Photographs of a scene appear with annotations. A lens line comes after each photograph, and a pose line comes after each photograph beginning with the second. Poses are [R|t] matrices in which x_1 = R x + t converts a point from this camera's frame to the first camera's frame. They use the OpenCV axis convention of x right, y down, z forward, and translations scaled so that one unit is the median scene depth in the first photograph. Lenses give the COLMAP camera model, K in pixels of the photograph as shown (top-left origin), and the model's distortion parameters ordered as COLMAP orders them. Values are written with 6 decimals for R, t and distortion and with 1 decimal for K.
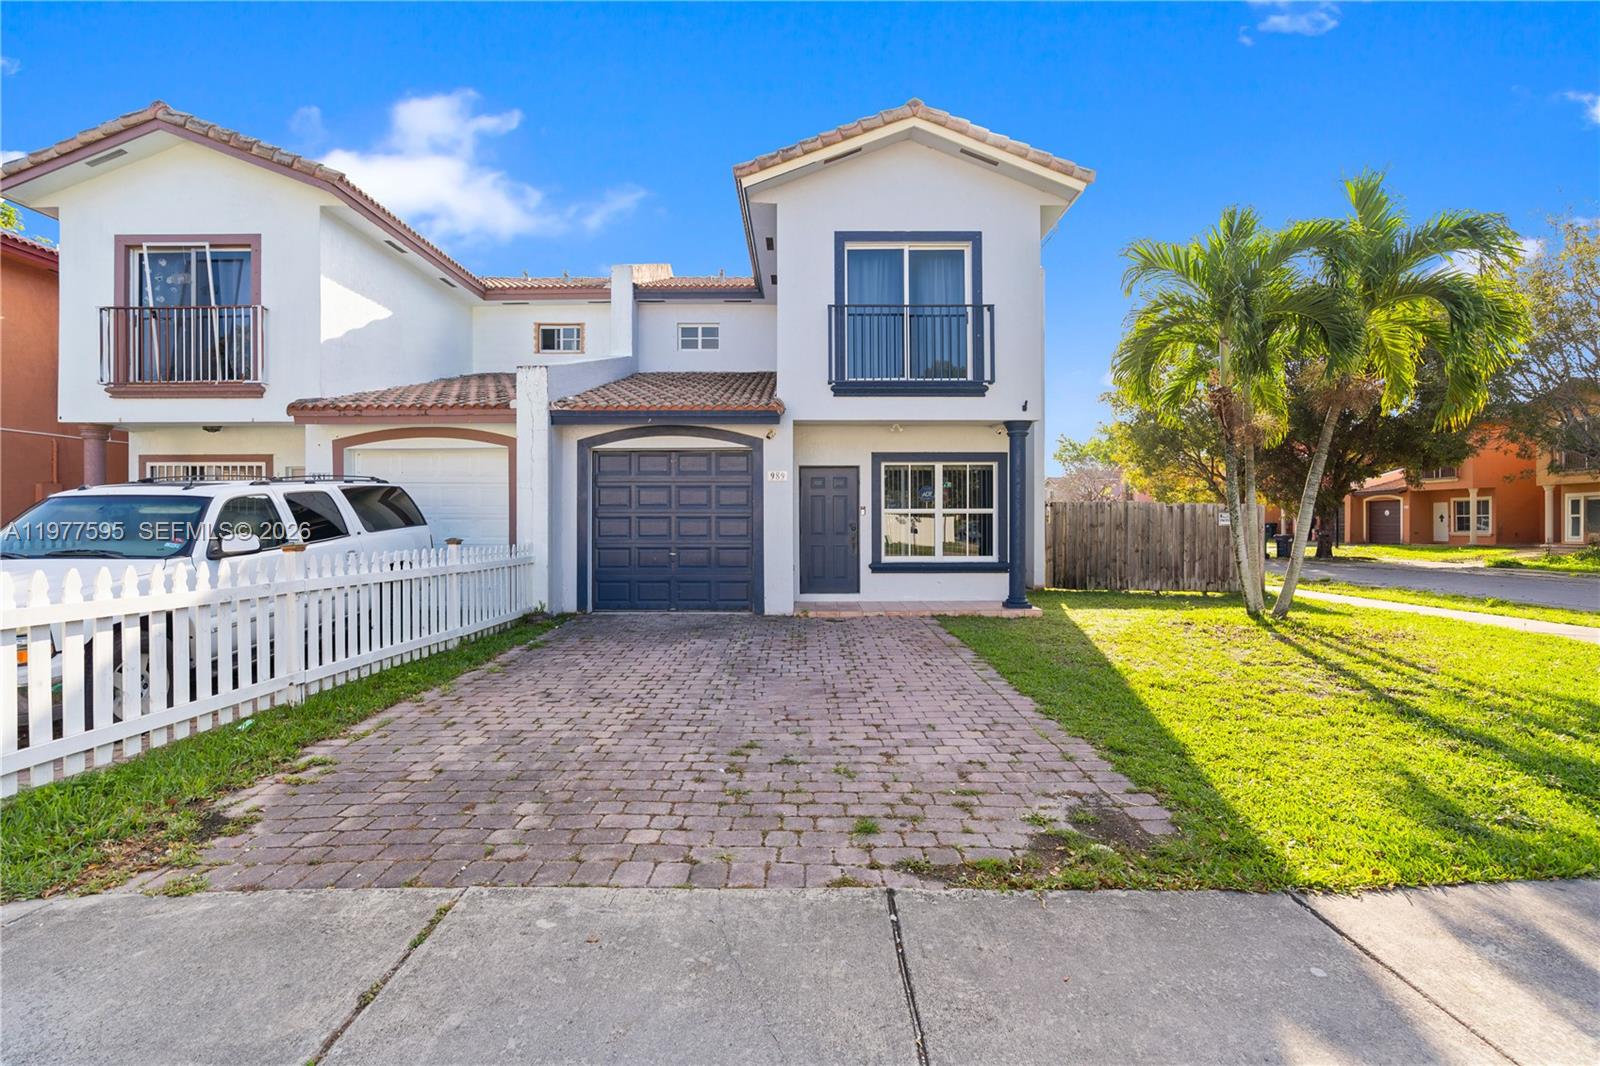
lens RADIAL K [[733.9, 0, 806.9], [0, 733.9, 535.9], [0, 0, 1]] dist [-0.006024, 0.000019]
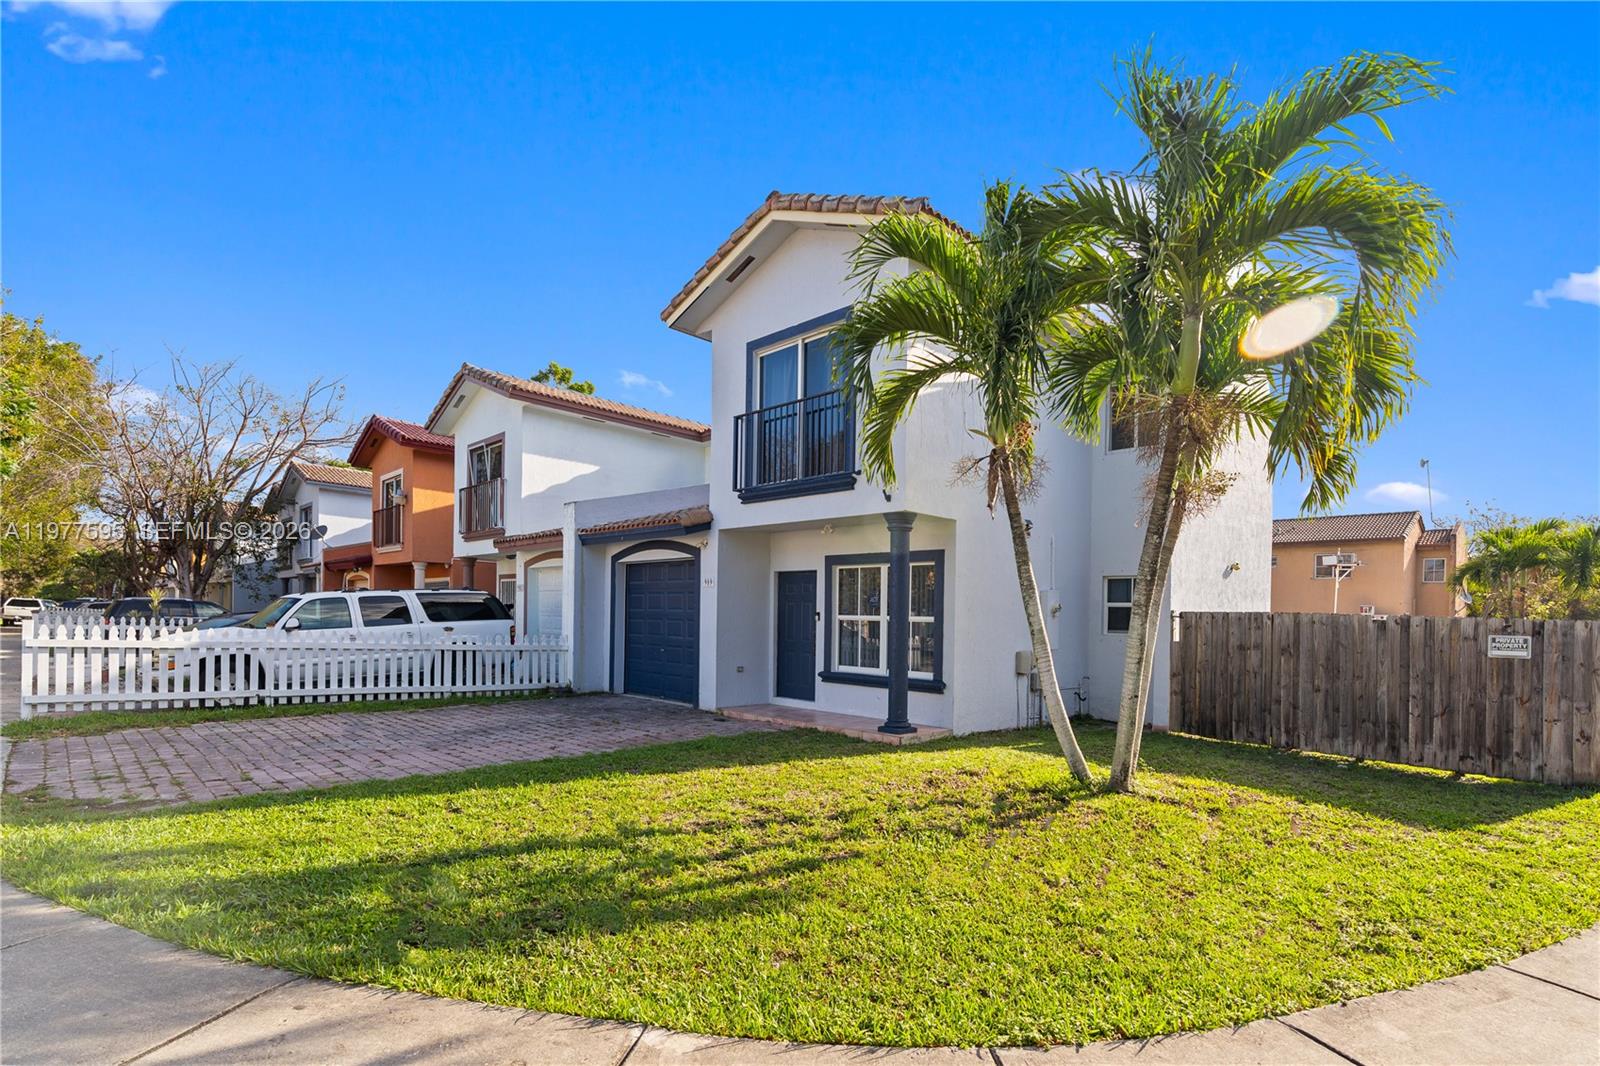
lens RADIAL K [[777.3, 0, 799.7], [0, 777.3, 655.3], [0, 0, 1]] dist [-0.002568, -0.000099]
pose [[0.693243, 0.052320, -0.718802, 0.796911], [-0.044242, 0.998570, 0.030015, -0.012848], [0.719345, 0.010993, 0.694566, 0.270934]]
